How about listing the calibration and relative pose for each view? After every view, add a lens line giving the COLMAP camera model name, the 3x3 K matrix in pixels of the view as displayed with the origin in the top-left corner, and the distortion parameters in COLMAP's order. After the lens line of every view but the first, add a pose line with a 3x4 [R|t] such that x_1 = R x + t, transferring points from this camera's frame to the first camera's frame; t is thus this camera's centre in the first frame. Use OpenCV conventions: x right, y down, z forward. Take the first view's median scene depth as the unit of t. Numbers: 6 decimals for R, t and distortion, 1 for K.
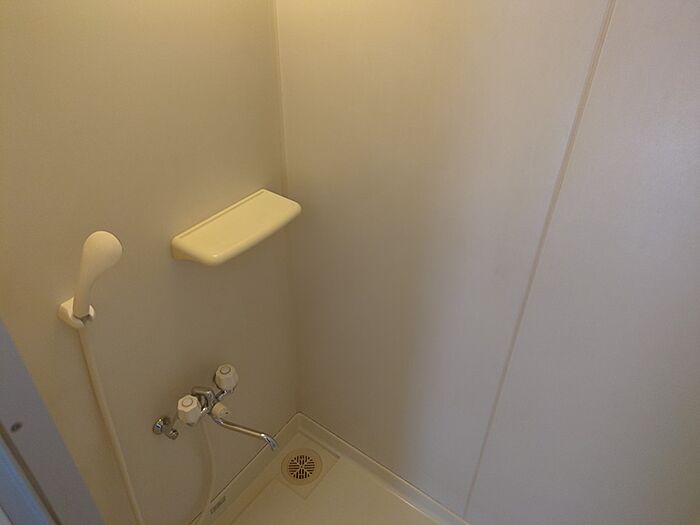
lens RADIAL K [[523.8, 0, 350.0], [0, 523.8, 262.5], [0, 0, 1]] dist [0.013894, -0.001647]
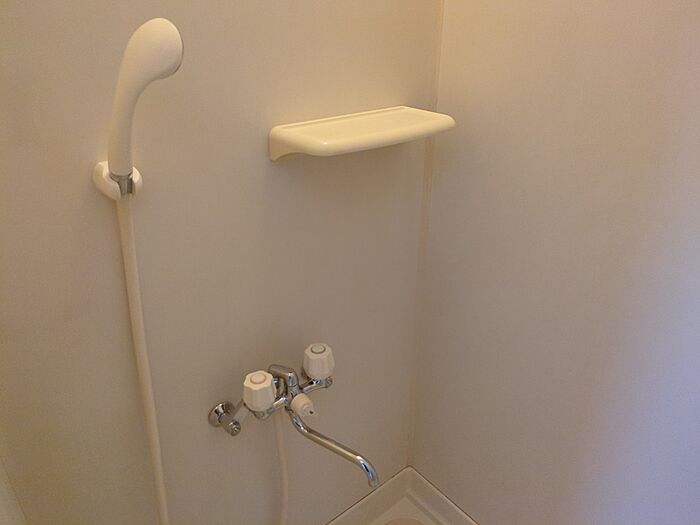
lens RADIAL K [[523.8, 0, 350.0], [0, 523.8, 262.5], [0, 0, 1]] dist [0.013894, -0.001647]
pose [[0.966918, 0.089272, -0.238956, -0.040832], [-0.131333, 0.977287, -0.166321, 0.206615], [0.218680, 0.192202, 0.956680, 0.324239]]
